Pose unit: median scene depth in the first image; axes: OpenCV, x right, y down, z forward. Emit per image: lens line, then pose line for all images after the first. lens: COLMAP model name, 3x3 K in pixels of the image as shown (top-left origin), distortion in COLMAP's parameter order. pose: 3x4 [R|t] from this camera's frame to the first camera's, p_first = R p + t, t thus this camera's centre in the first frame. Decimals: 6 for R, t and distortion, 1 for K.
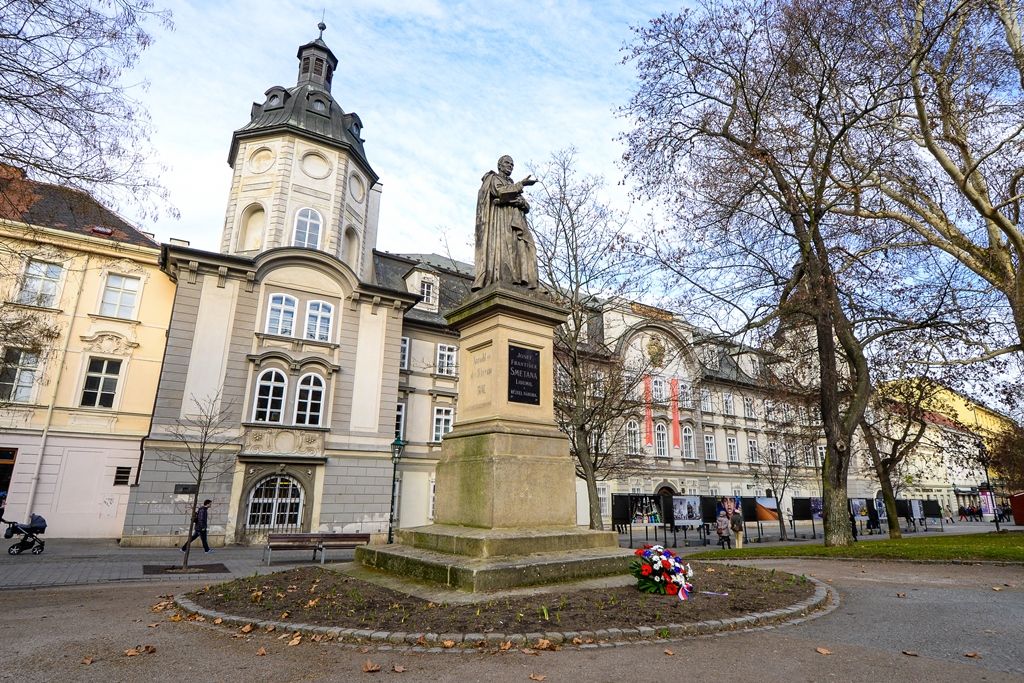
lens RADIAL K [[535.7, 0, 514.6], [0, 535.7, 341.7], [0, 0, 1]] dist [0.001822, -0.005904]
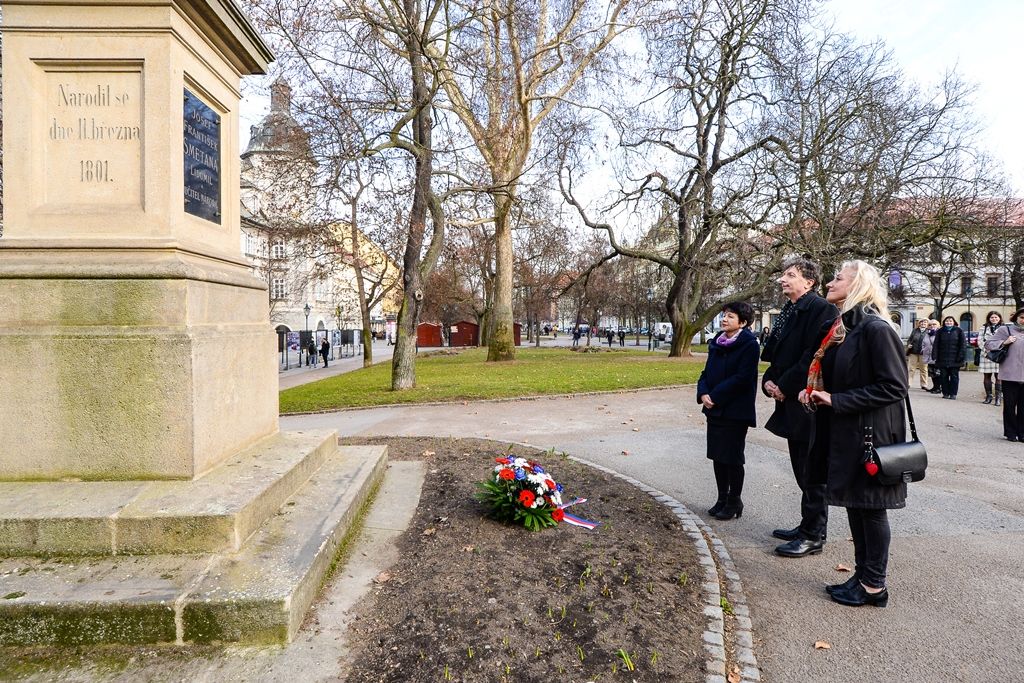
lens RADIAL K [[535.7, 0, 509.3], [0, 535.7, 336.1], [0, 0, 1]] dist [0.001822, -0.005904]
pose [[0.576032, -0.032366, 0.816786, -0.236291], [-0.213538, 0.958561, 0.188580, 0.066807], [-0.789043, -0.283043, 0.545251, 0.485800]]
